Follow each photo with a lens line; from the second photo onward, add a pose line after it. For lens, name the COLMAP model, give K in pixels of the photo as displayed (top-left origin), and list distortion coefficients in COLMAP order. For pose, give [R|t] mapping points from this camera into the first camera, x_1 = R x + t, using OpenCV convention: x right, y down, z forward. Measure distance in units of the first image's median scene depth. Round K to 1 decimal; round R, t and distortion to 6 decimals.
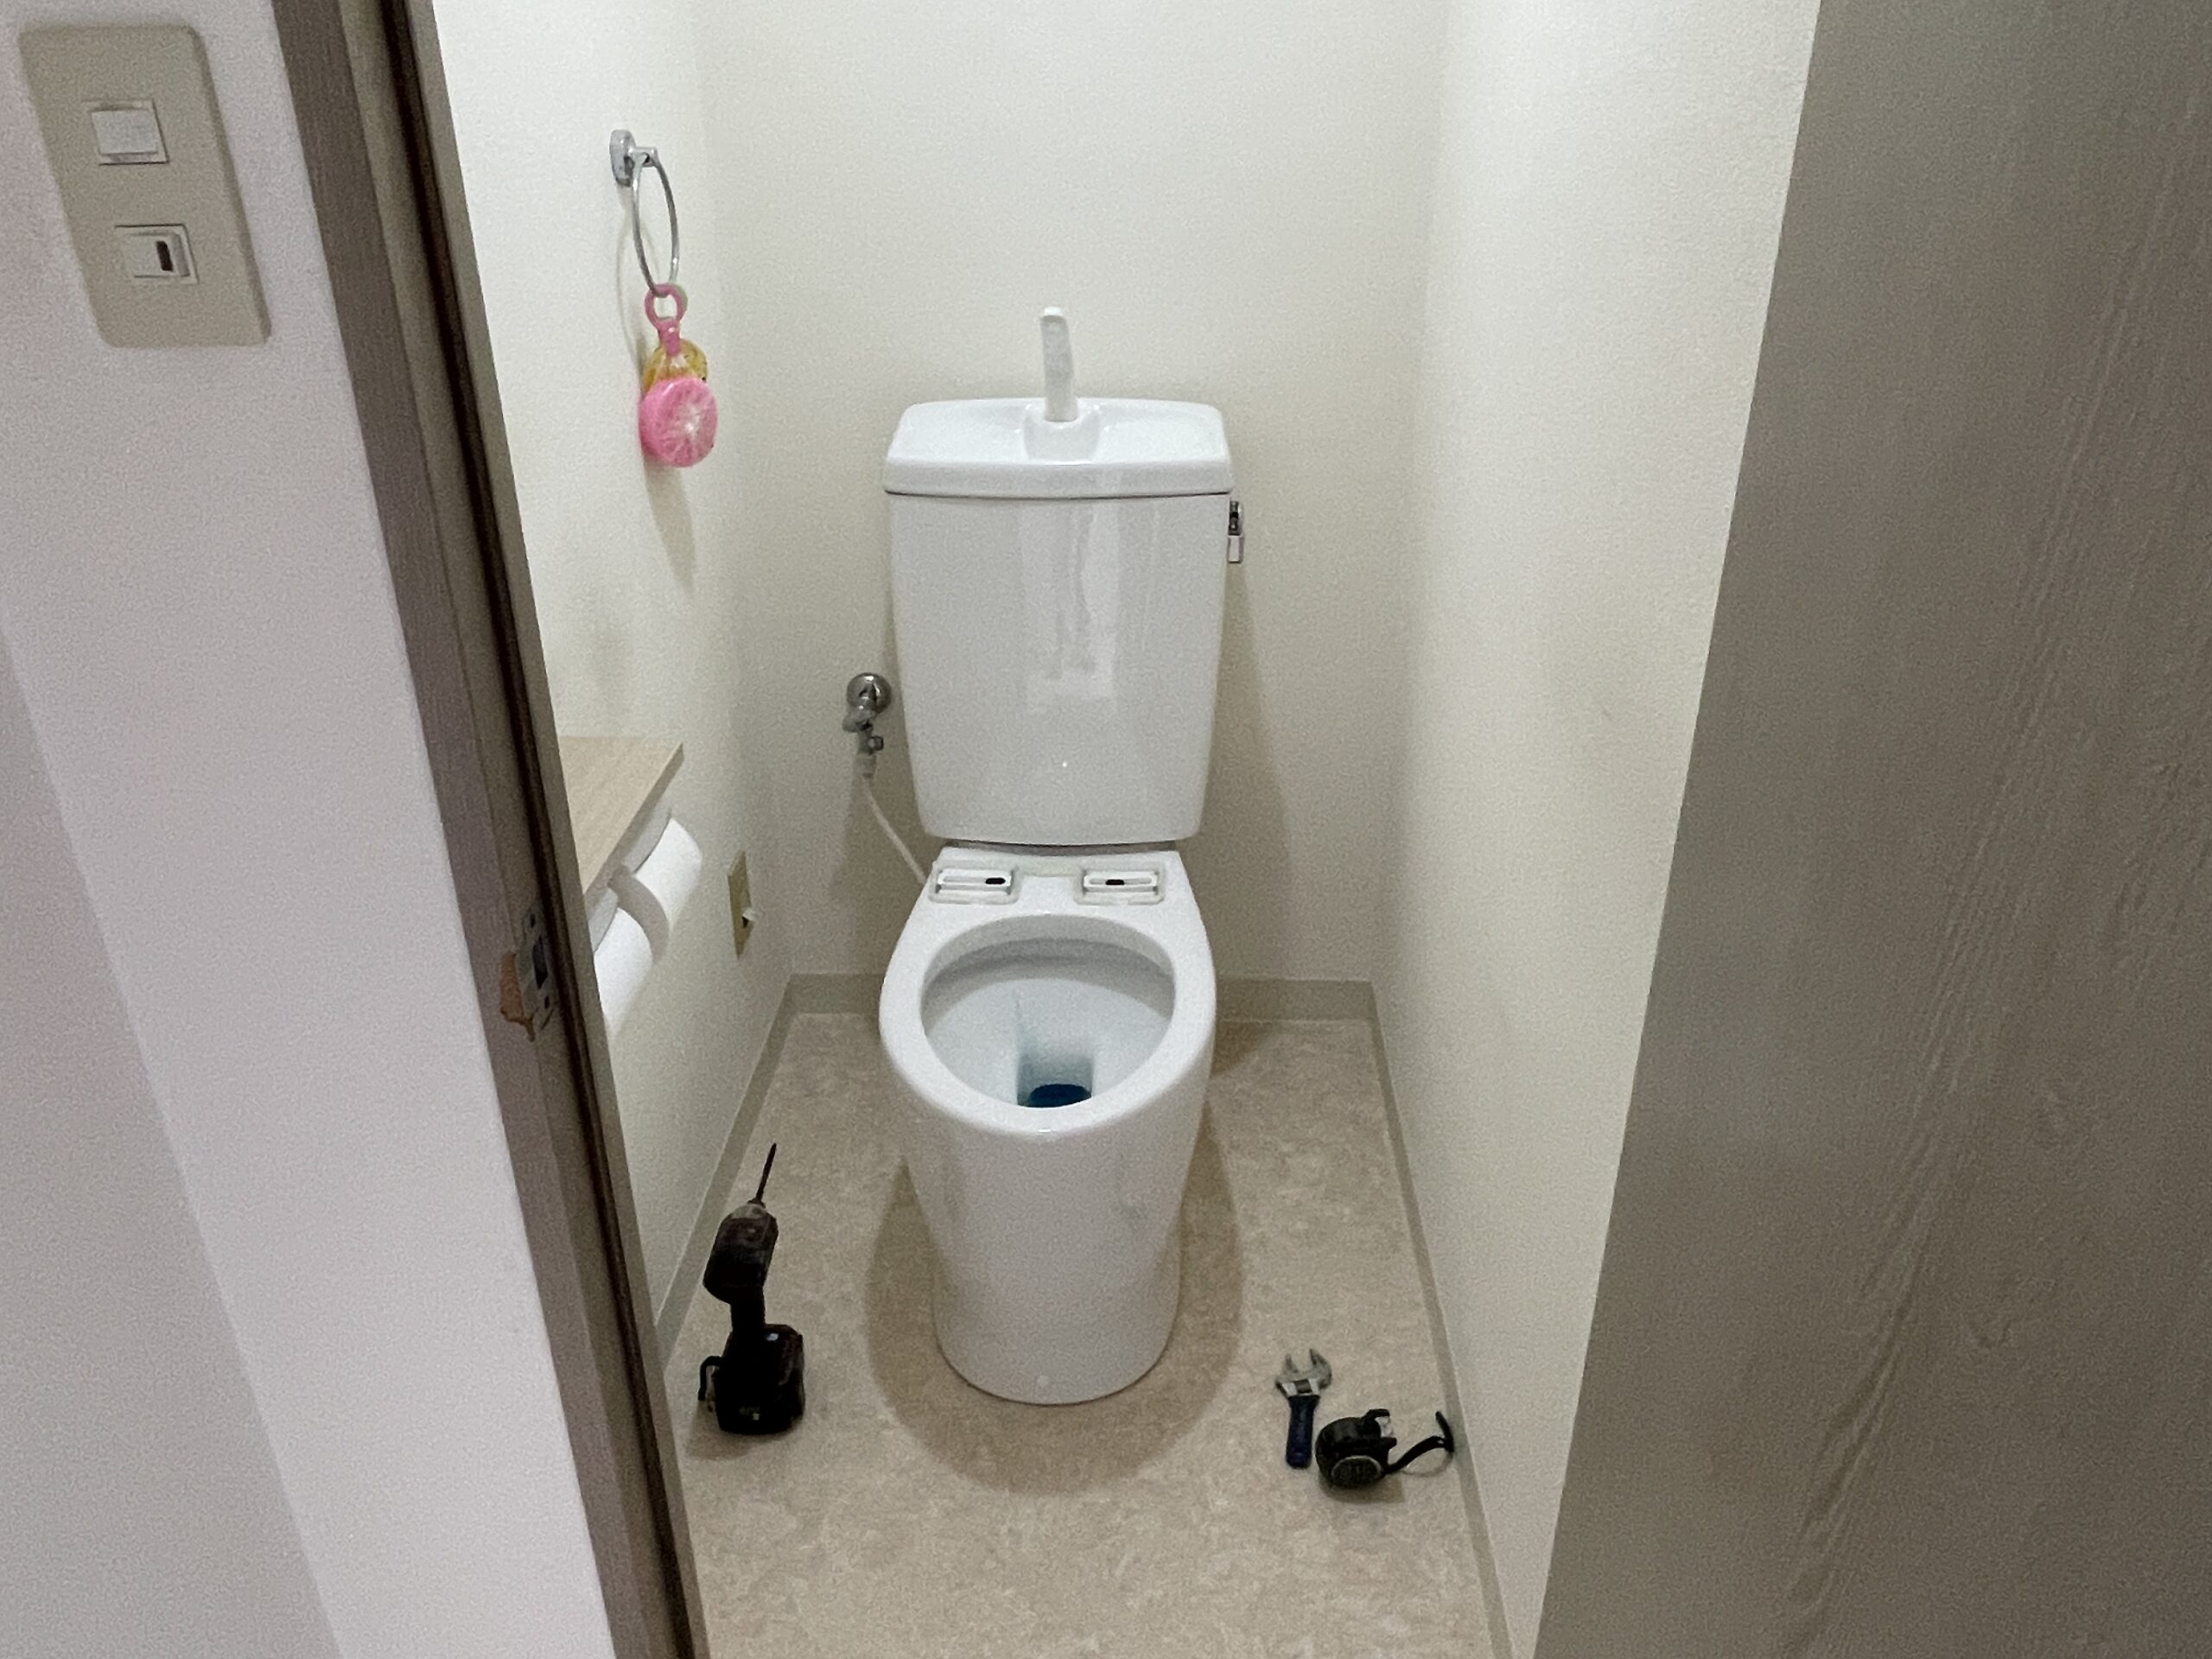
lens RADIAL K [[1634.7, 0, 1119.0], [0, 1634.7, 832.9], [0, 0, 1]] dist [0.062968, 0.001576]
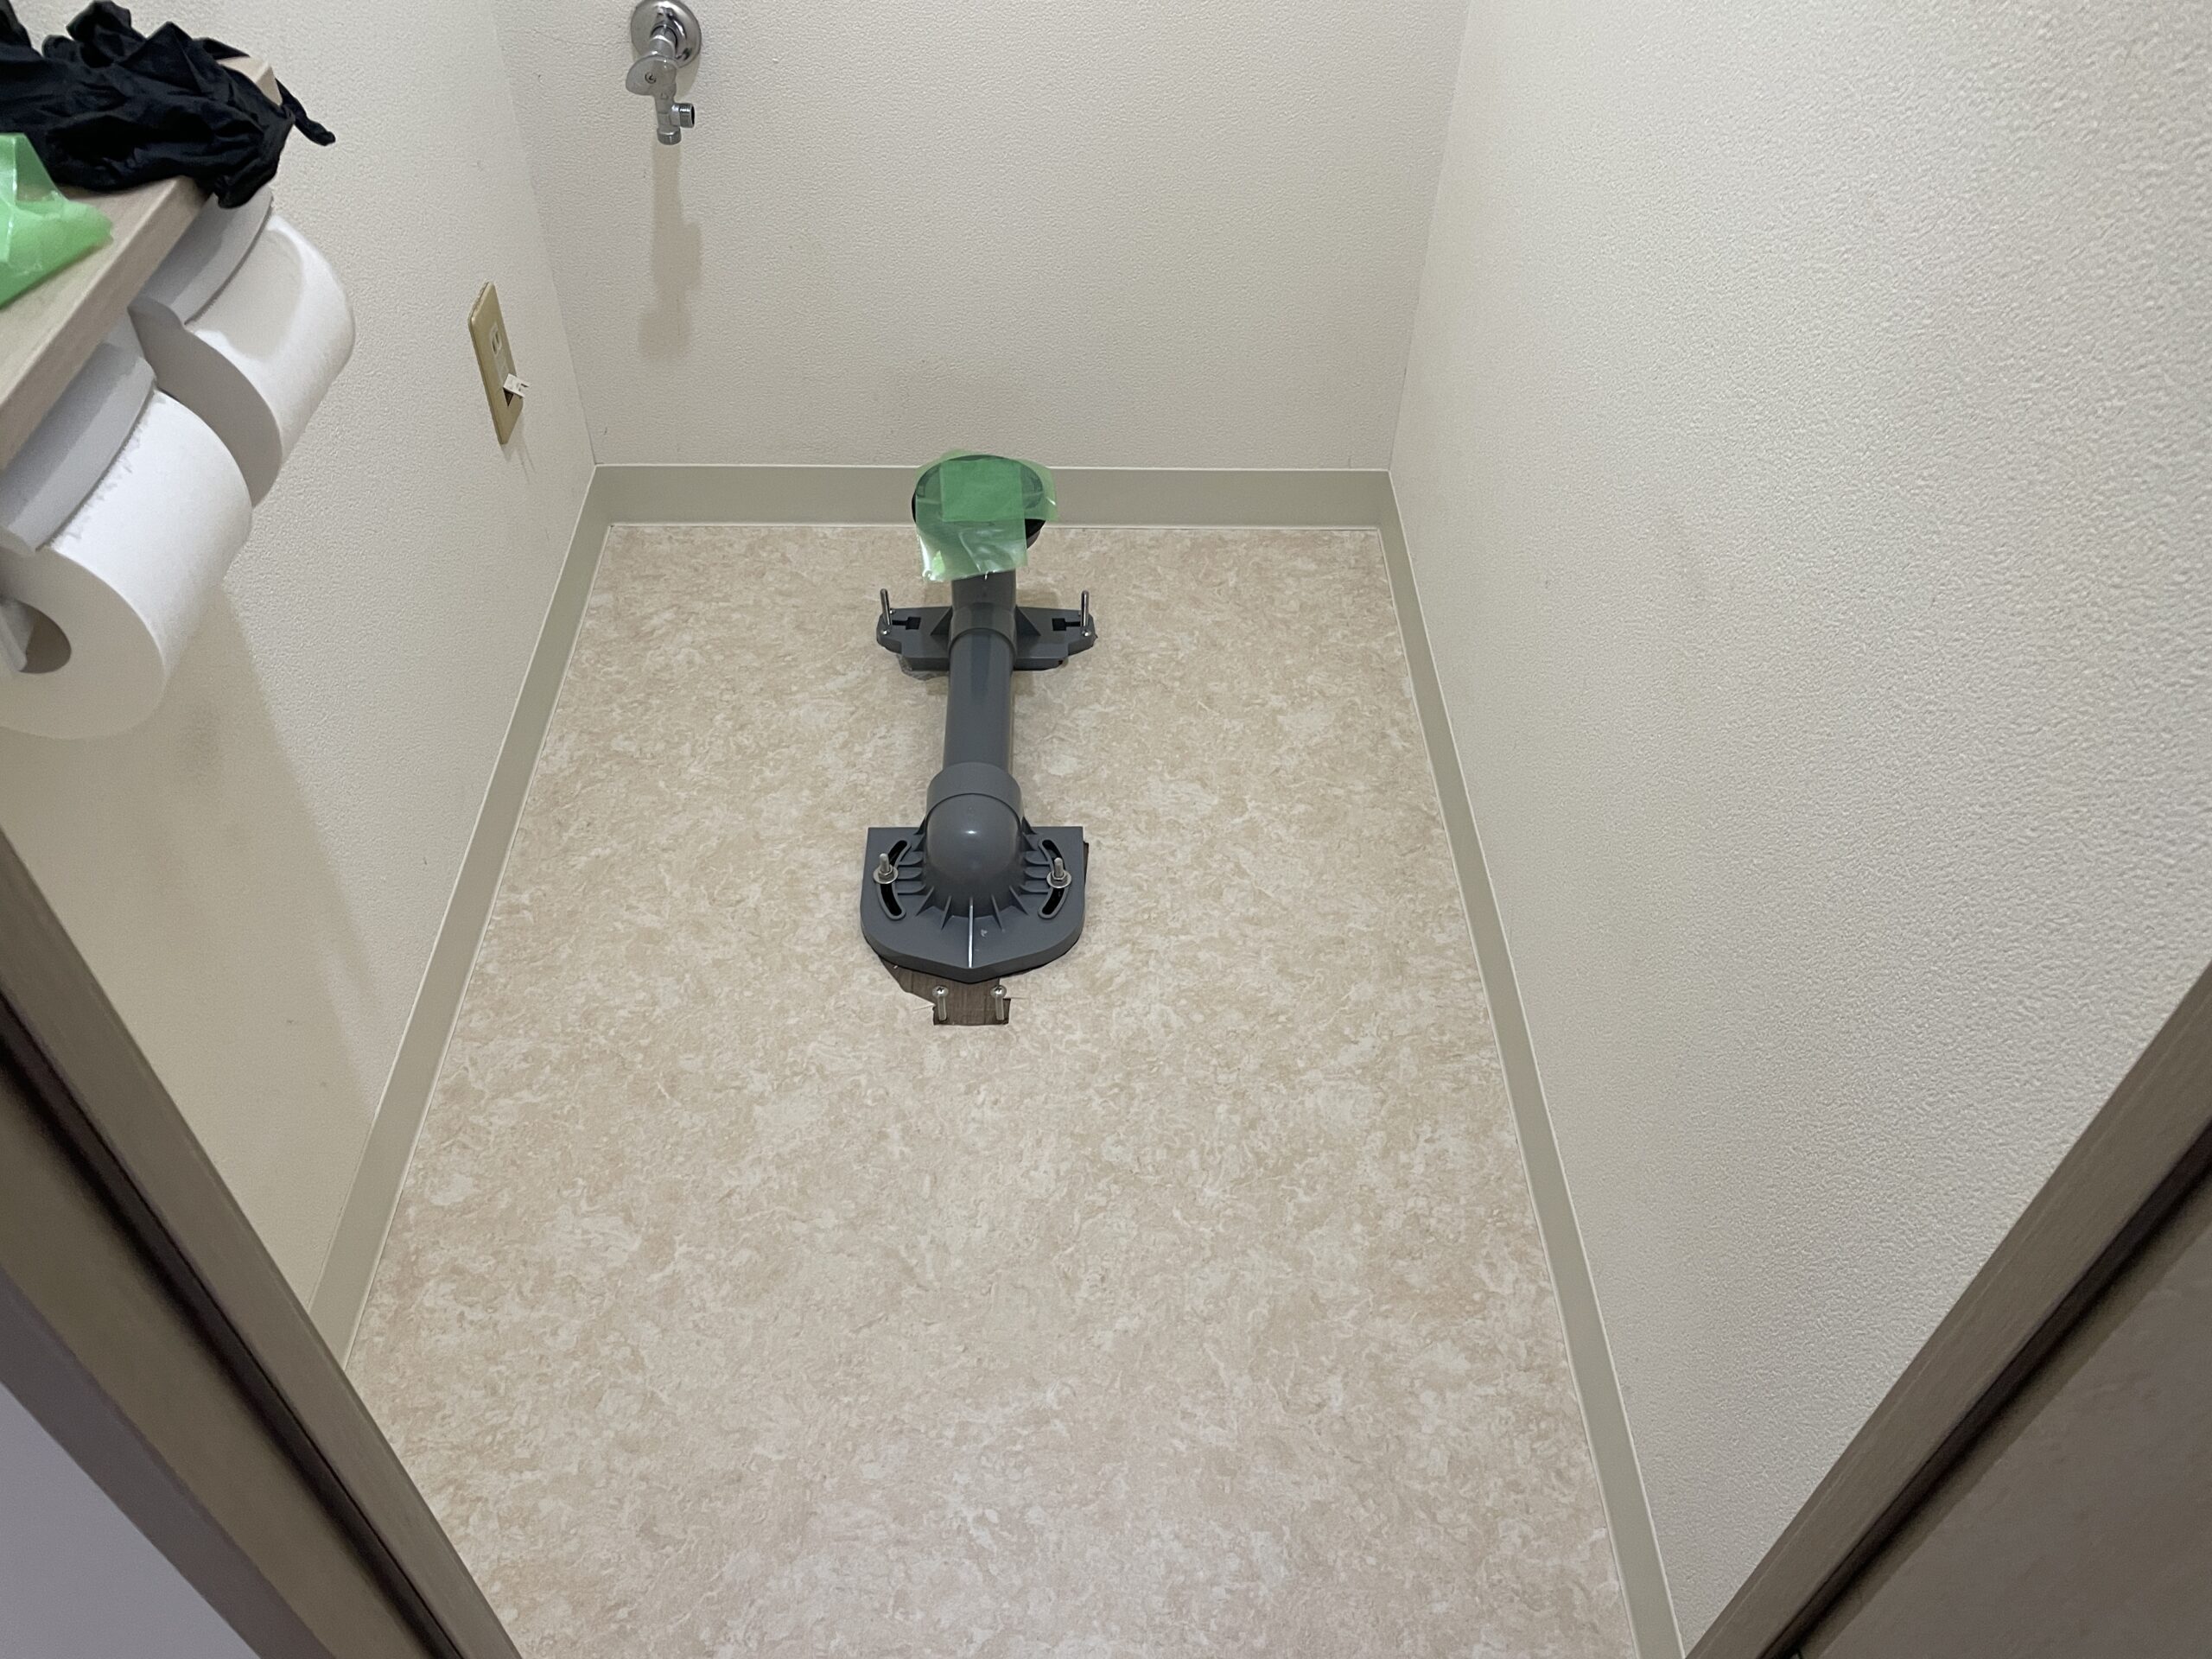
lens RADIAL K [[1684.1, 0, 1119.6], [0, 1684.1, 814.6], [0, 0, 1]] dist [0.063348, -0.096670]
pose [[0.998214, -0.016110, 0.057532, -0.022839], [-0.002145, 0.952673, 0.303991, 0.006478], [-0.059706, -0.303571, 0.950936, 0.329874]]
